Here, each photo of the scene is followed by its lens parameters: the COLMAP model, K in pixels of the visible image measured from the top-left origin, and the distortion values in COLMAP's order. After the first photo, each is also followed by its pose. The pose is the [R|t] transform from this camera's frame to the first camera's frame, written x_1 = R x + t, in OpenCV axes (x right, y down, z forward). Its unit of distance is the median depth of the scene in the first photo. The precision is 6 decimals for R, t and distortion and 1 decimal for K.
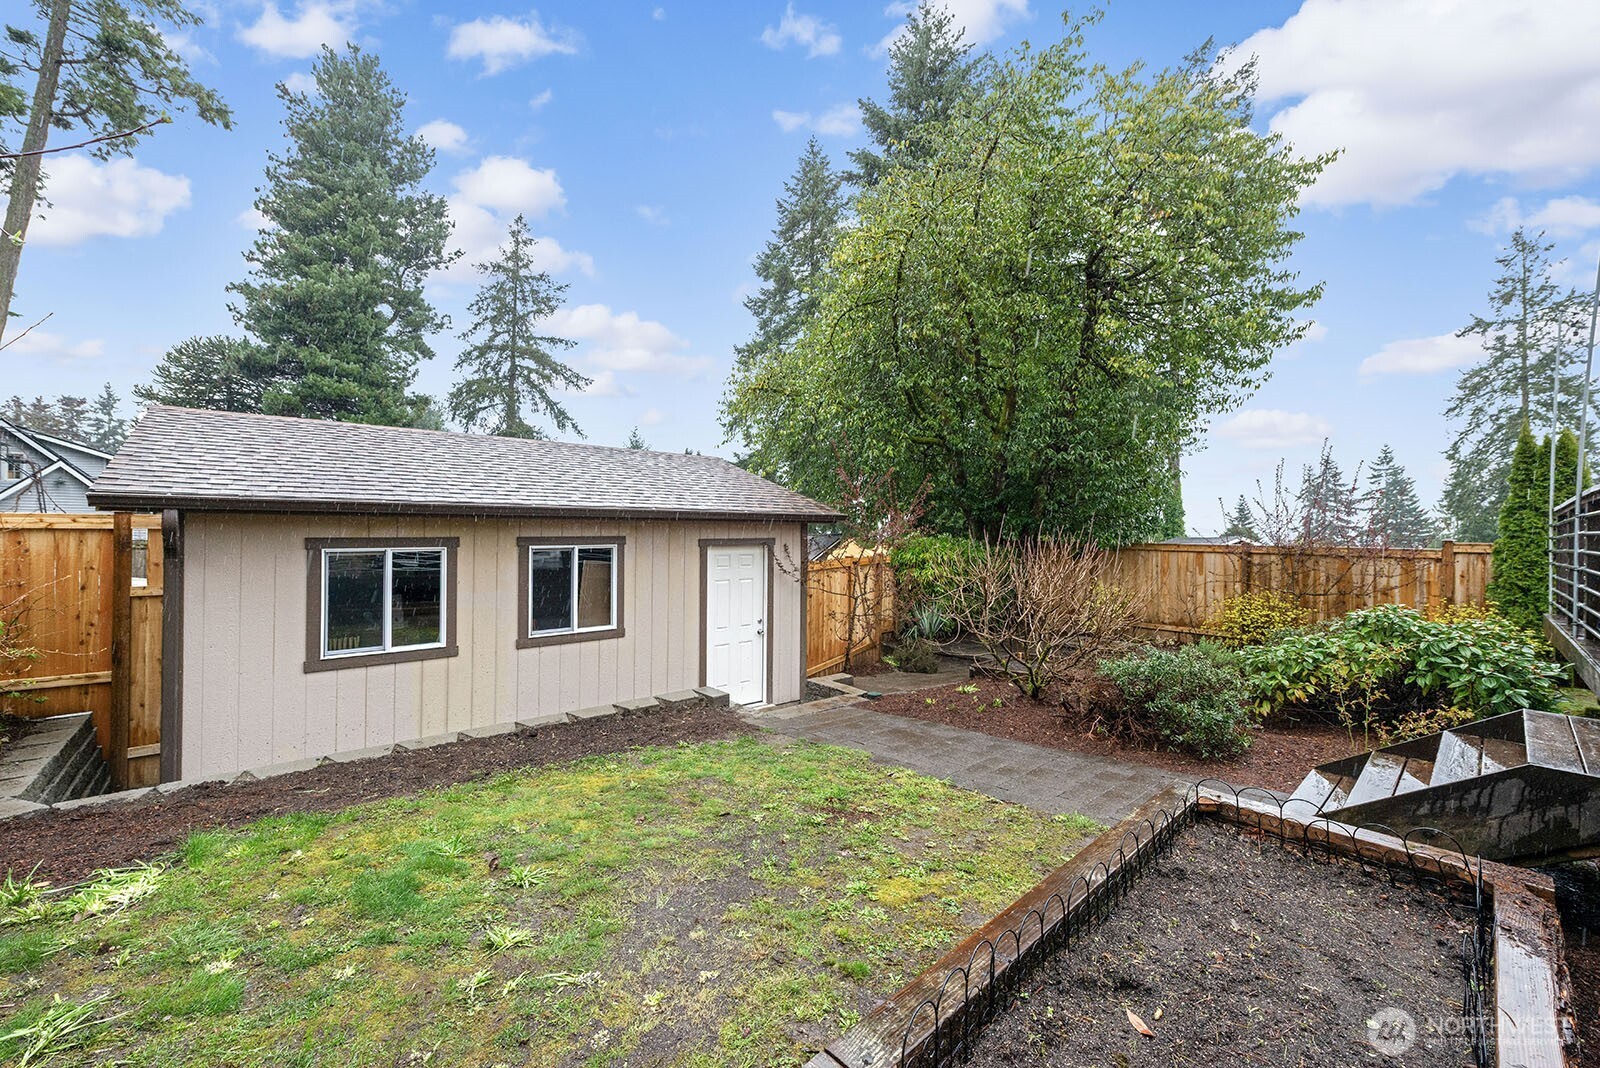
lens RADIAL K [[638.7, 0, 800.0], [0, 638.7, 534.0], [0, 0, 1]] dist [0.001087, -0.000022]
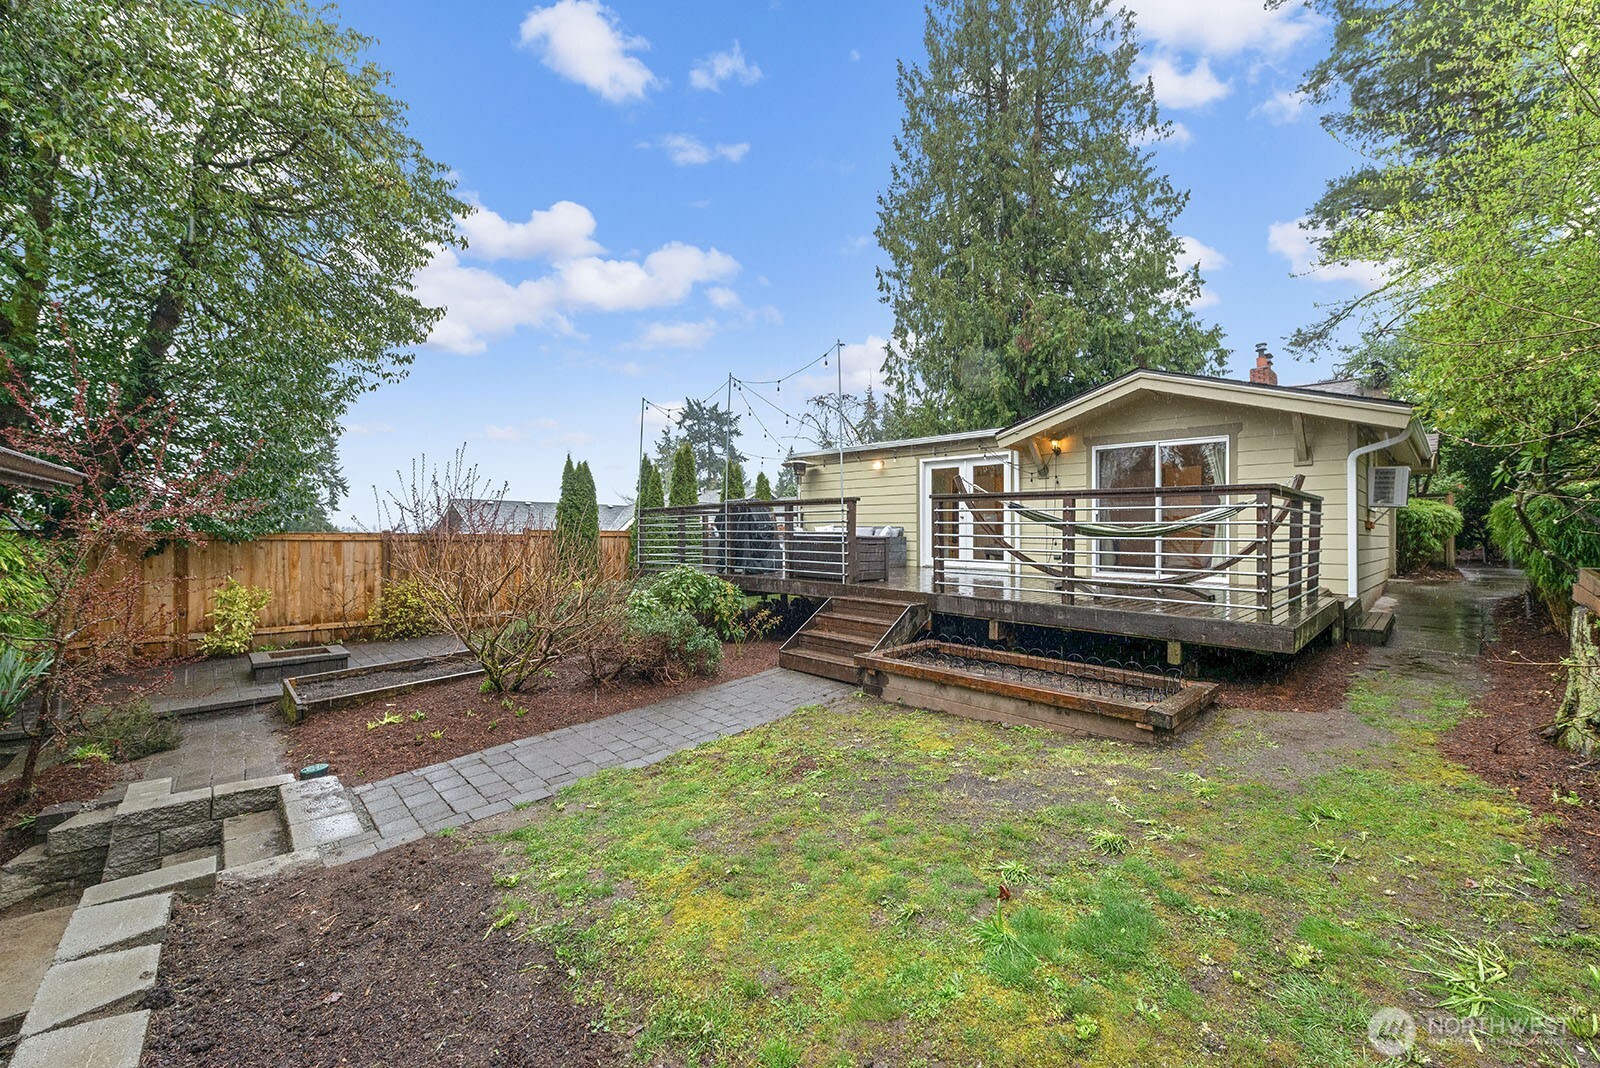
lens RADIAL K [[638.7, 0, 800.0], [0, 638.7, 534.0], [0, 0, 1]] dist [0.001087, -0.000022]
pose [[-0.007839, -0.025476, 0.999645, -0.576959], [0.012860, 0.999590, 0.025576, 0.004754], [-0.999887, 0.013056, -0.007508, 0.565811]]
